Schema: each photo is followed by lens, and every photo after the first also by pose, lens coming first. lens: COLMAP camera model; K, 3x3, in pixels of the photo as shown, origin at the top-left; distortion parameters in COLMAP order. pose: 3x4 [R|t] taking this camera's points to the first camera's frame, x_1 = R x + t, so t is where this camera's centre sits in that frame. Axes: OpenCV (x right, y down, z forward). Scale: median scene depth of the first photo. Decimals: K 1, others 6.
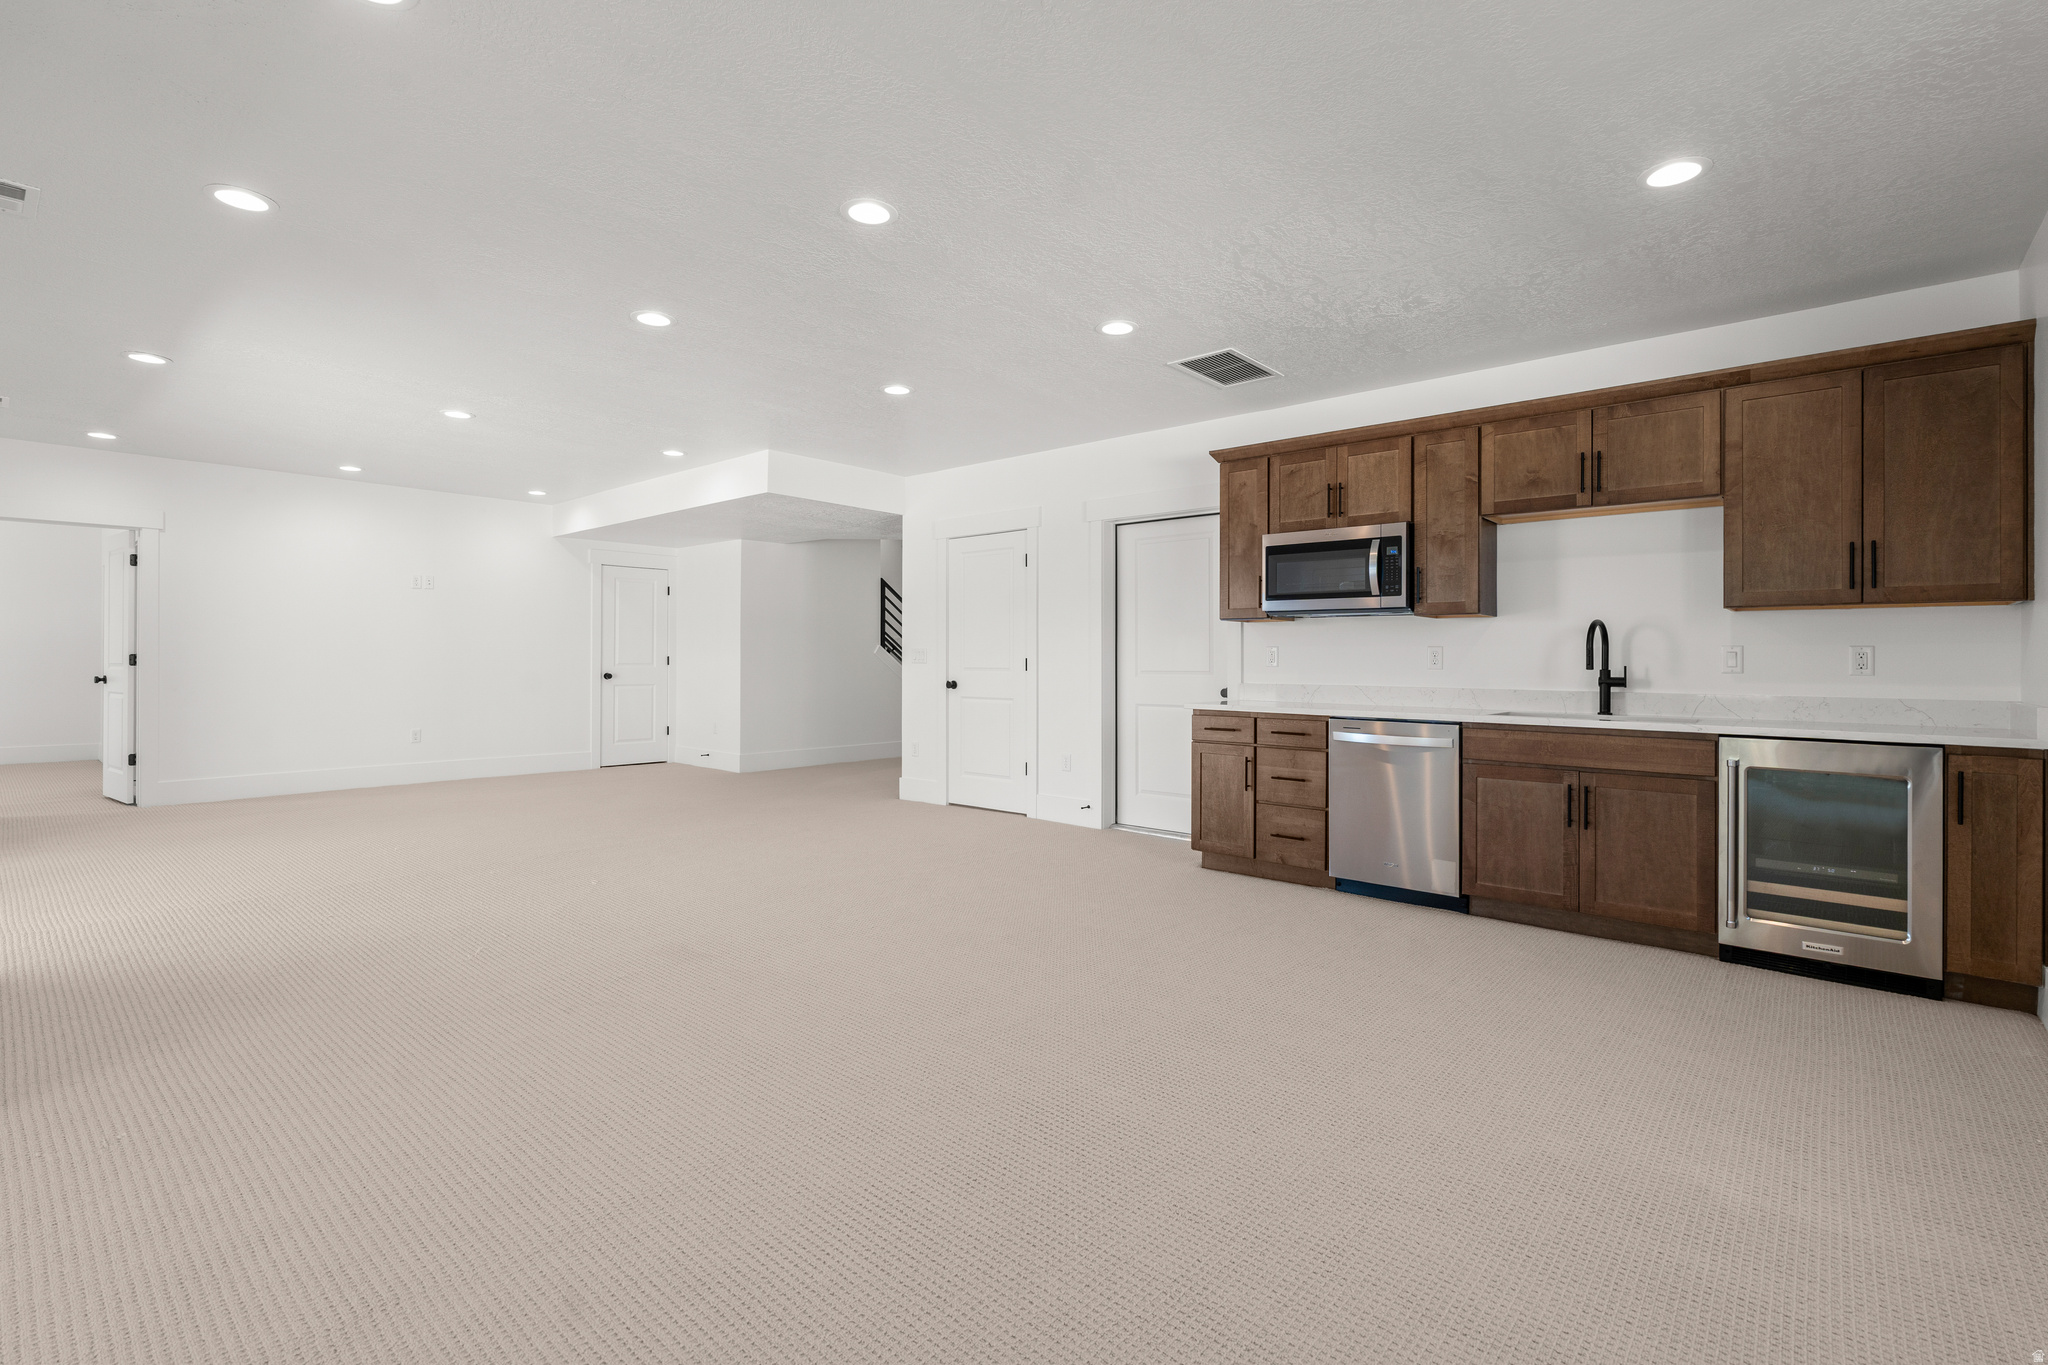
lens RADIAL K [[924.5, 0, 1025.1], [0, 924.5, 657.5], [0, 0, 1]] dist [-0.006107, 0.000493]
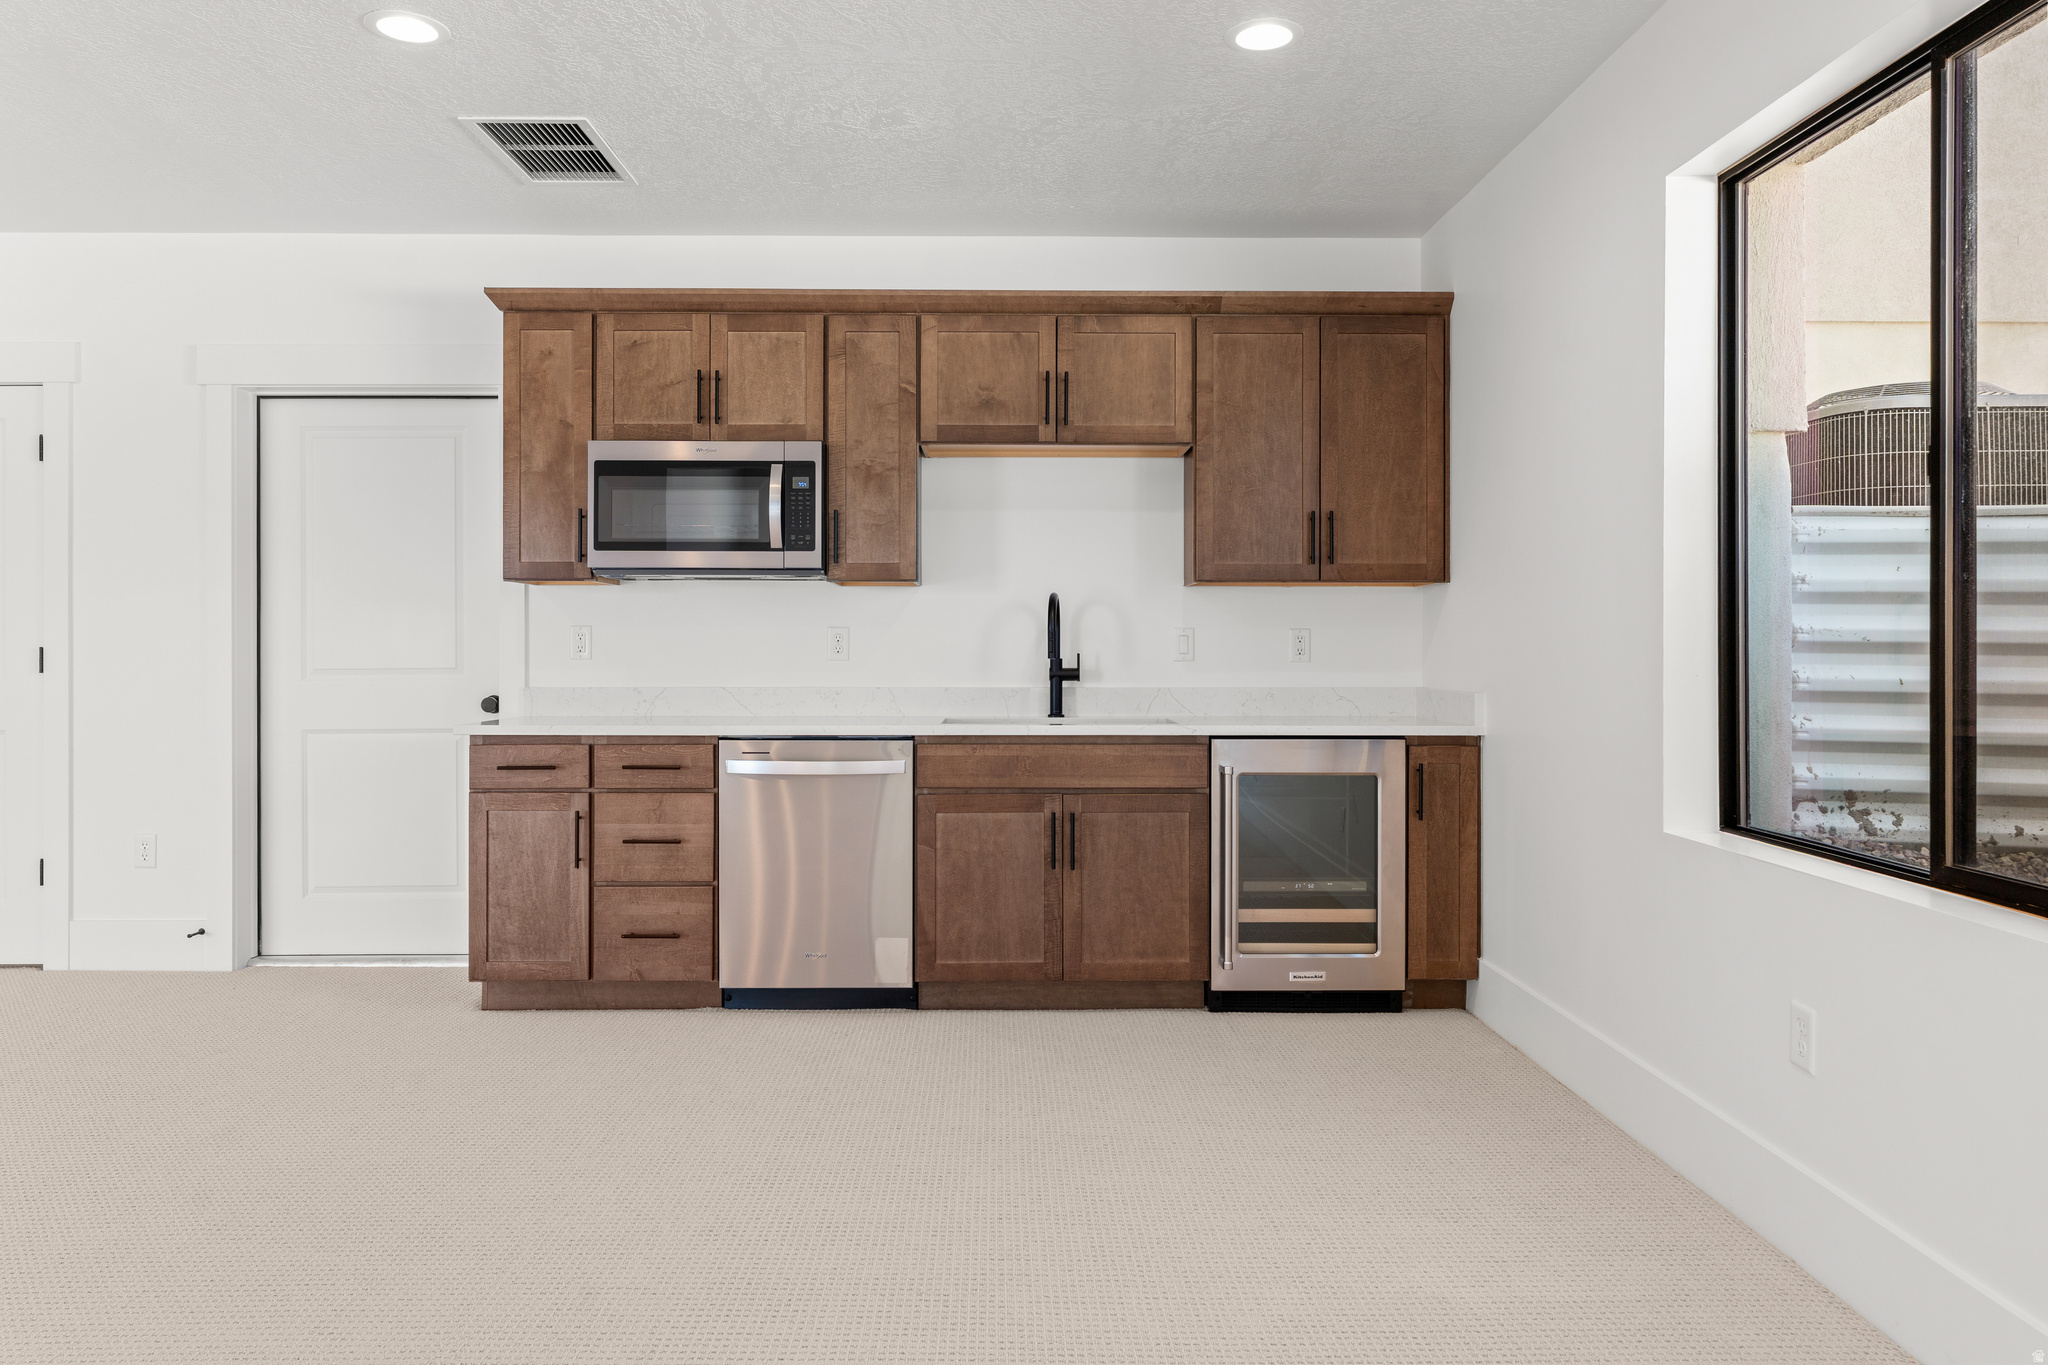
lens RADIAL K [[1399.8, 0, 1022.5], [0, 1399.8, 643.8], [0, 0, 1]] dist [-0.008746, -0.002194]
pose [[0.741398, -0.002935, 0.671060, -0.178915], [0.003102, 0.999995, 0.000946, -0.000302], [-0.671059, 0.001380, 0.741403, 0.163832]]
